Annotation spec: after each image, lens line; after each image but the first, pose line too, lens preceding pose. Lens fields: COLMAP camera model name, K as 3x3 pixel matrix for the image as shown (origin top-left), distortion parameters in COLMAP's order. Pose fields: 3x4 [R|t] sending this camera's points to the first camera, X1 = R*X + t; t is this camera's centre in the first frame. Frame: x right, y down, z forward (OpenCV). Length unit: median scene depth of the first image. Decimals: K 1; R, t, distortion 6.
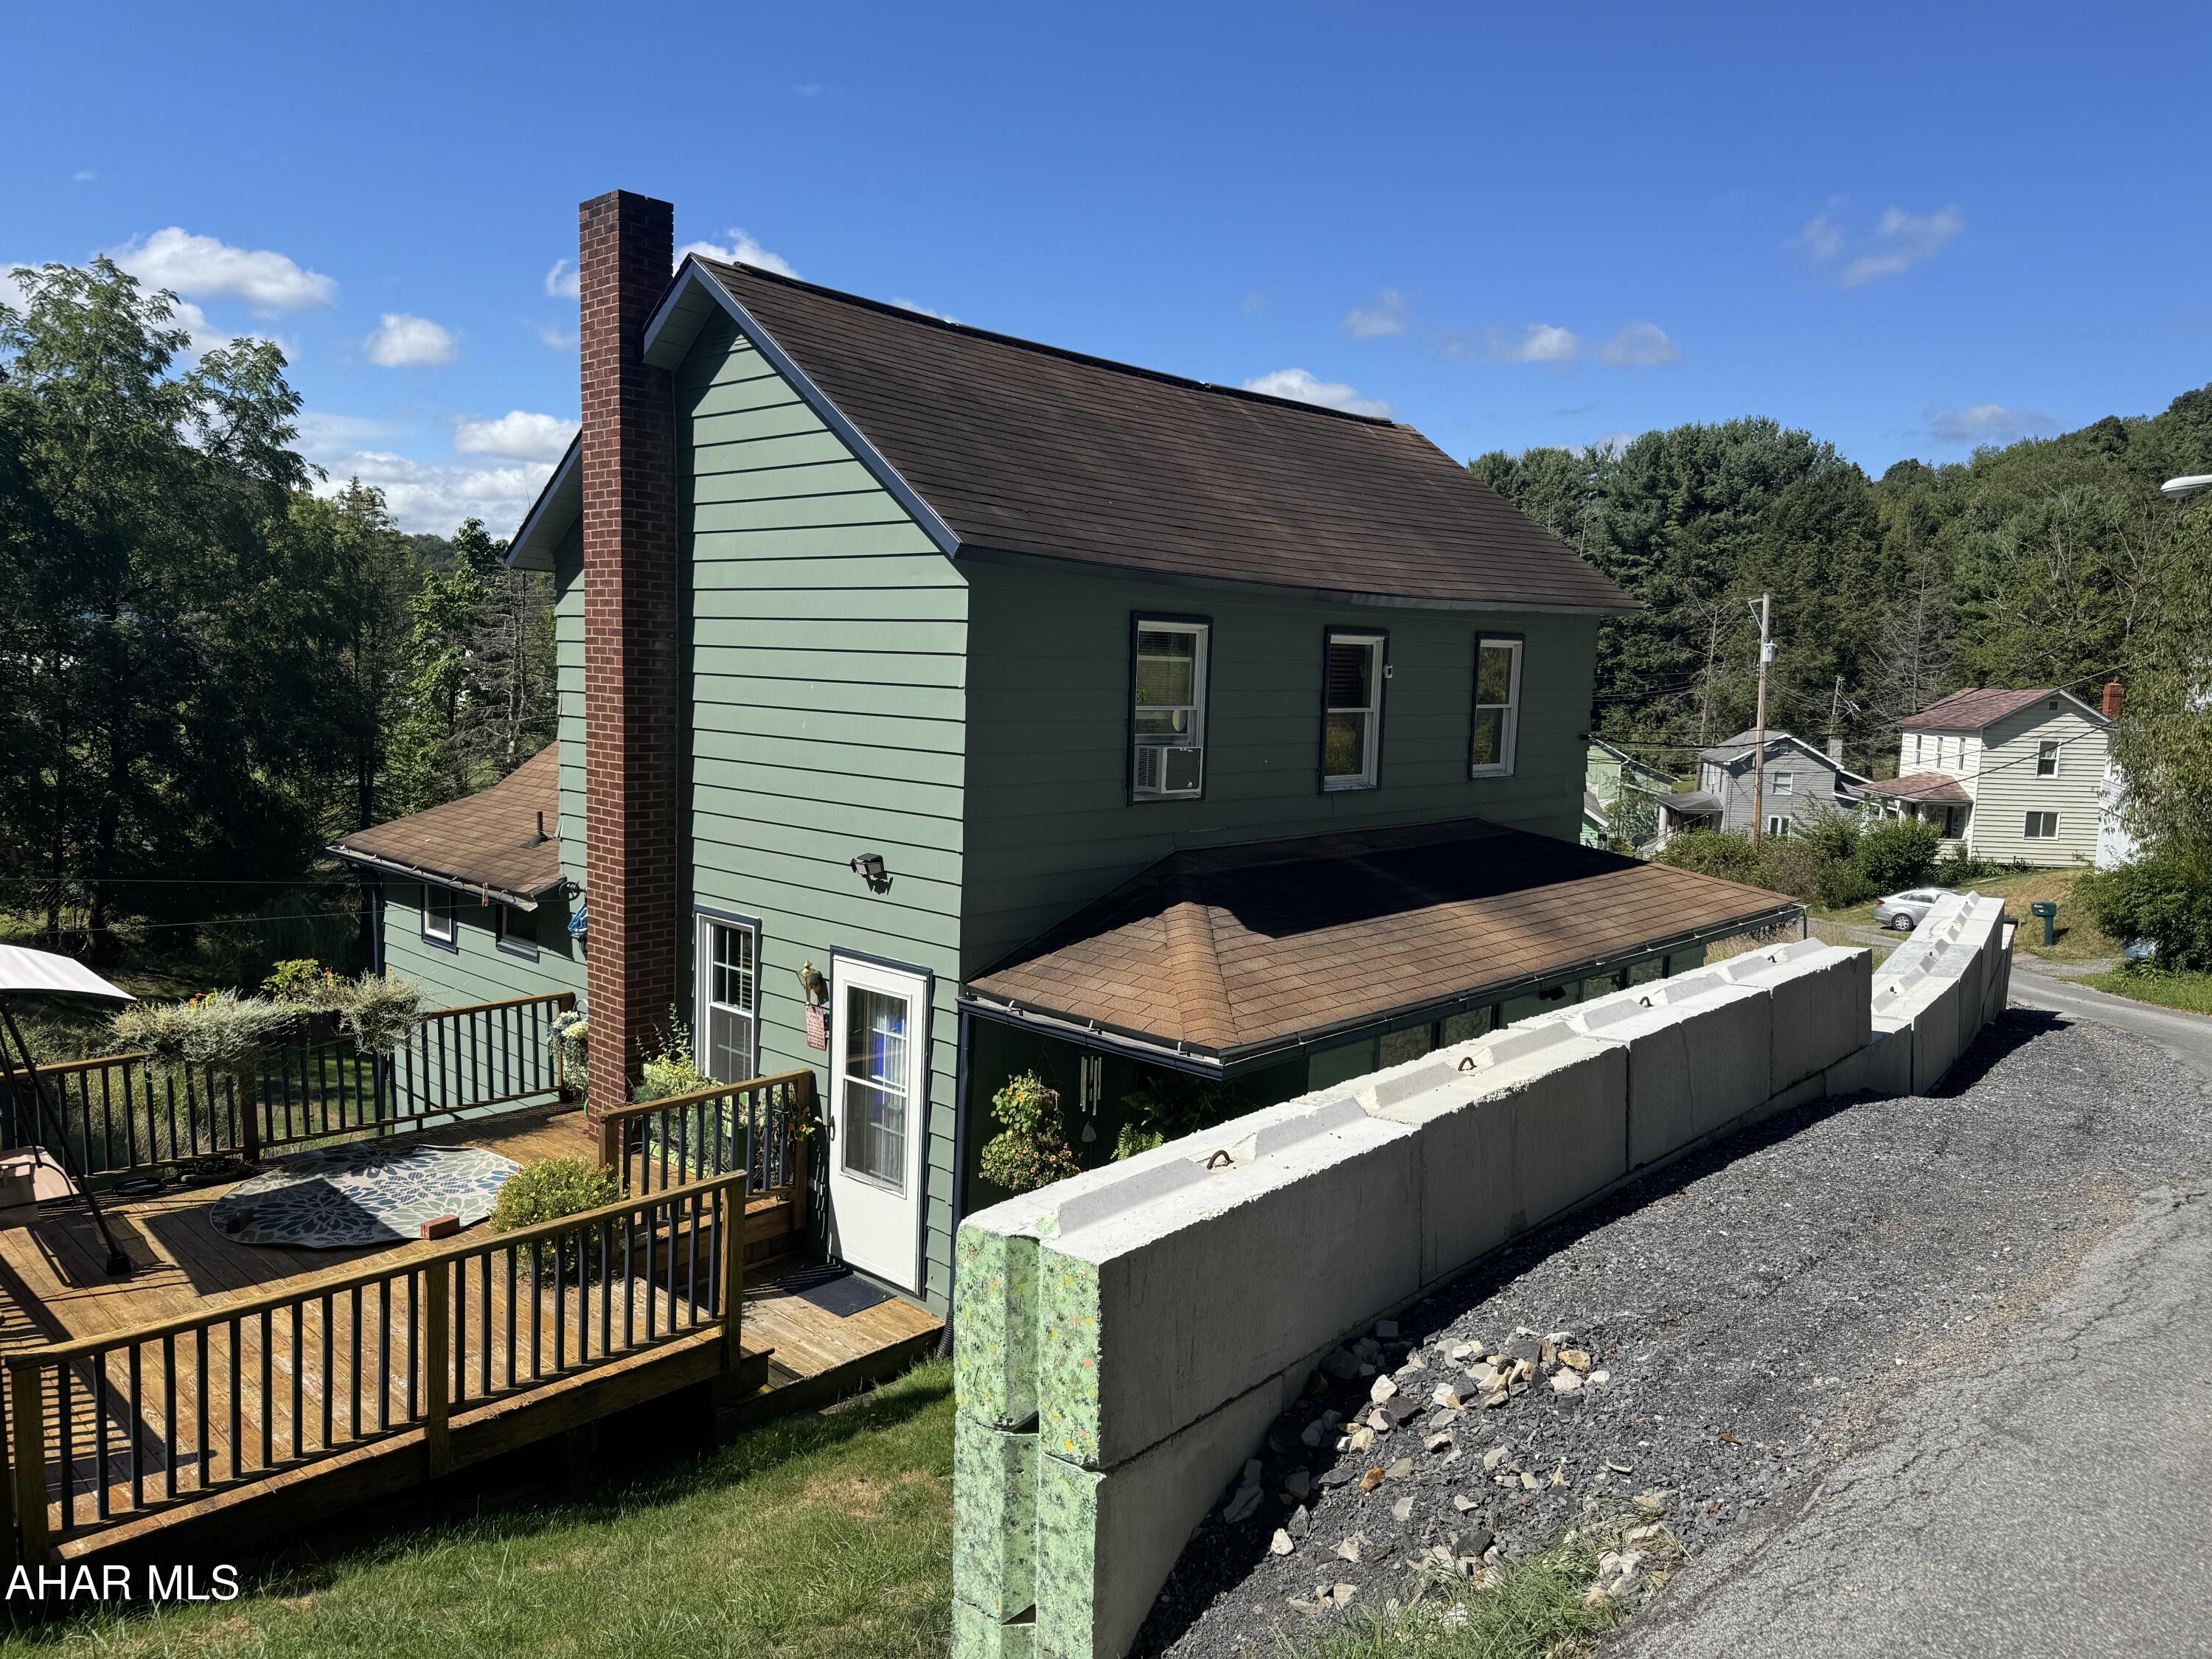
lens RADIAL K [[1531.7, 0, 1115.3], [0, 1531.7, 845.0], [0, 0, 1]] dist [0.038502, -0.049408]
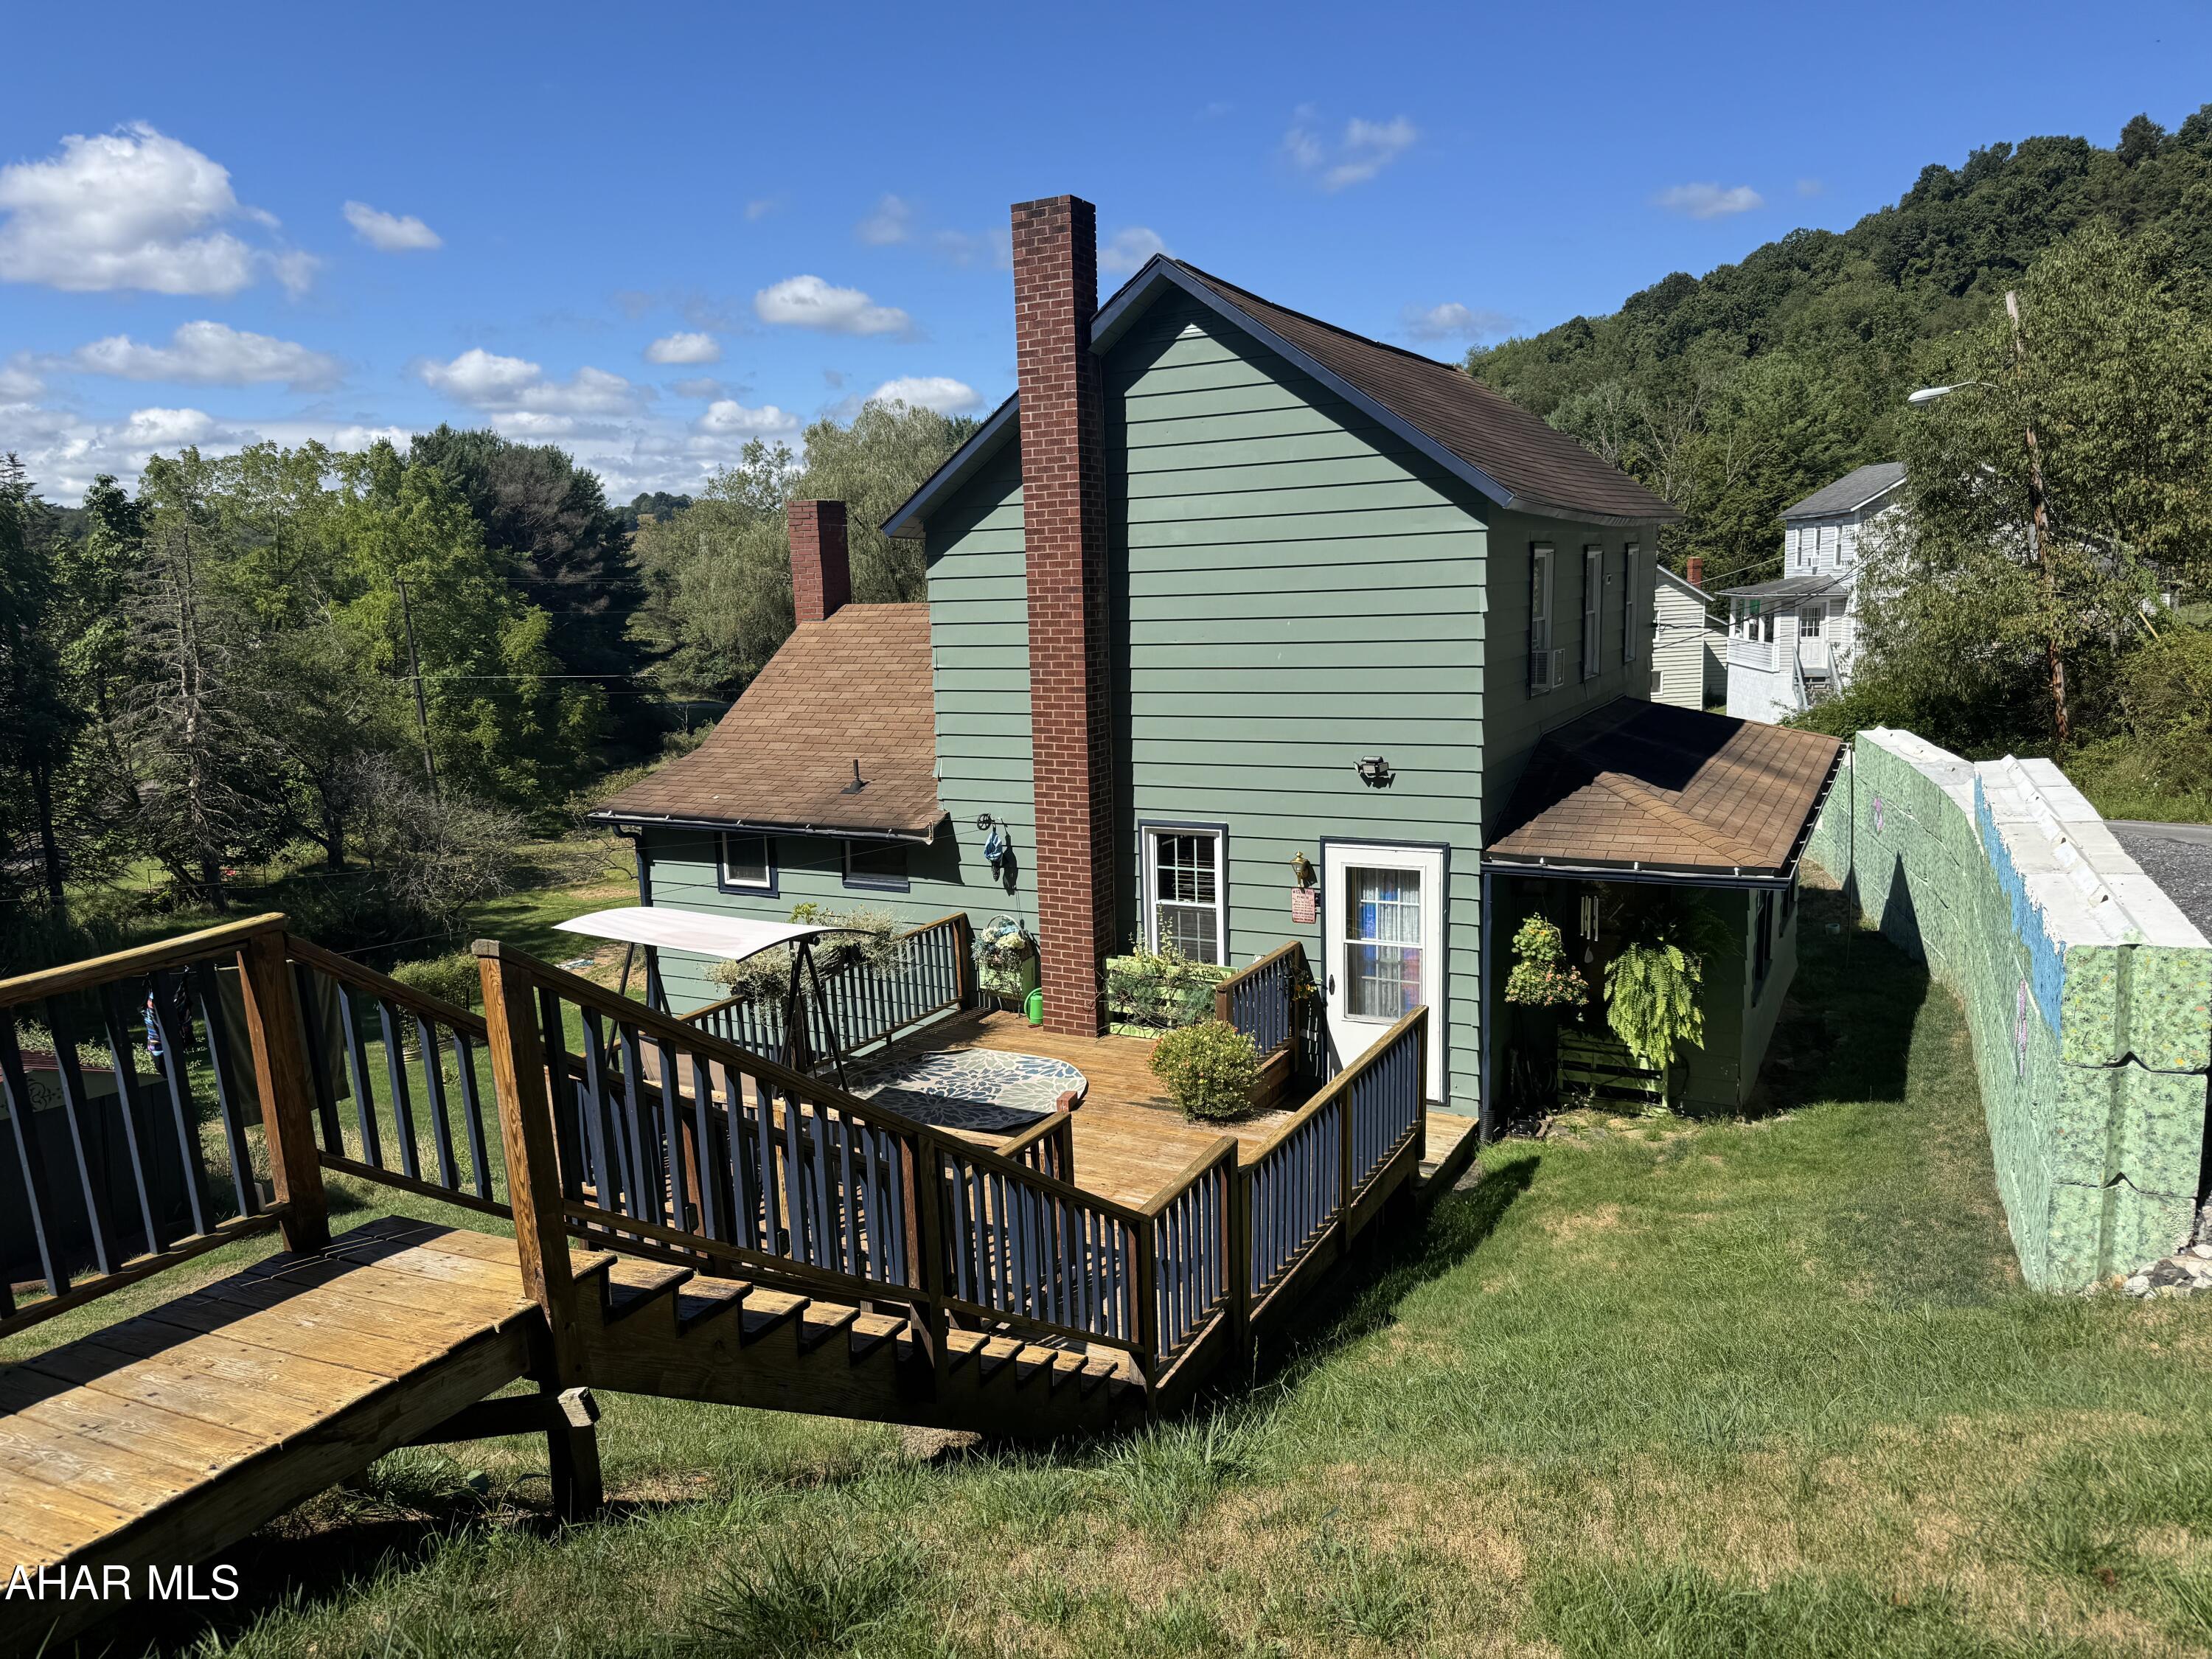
lens RADIAL K [[1531.7, 0, 1054.9], [0, 1531.7, 867.0], [0, 0, 1]] dist [0.038502, -0.049408]
pose [[0.964205, -0.105625, 0.243211, -0.682069], [0.089411, 0.993029, 0.076801, -0.022366], [-0.249628, -0.052306, 0.966928, -0.122897]]
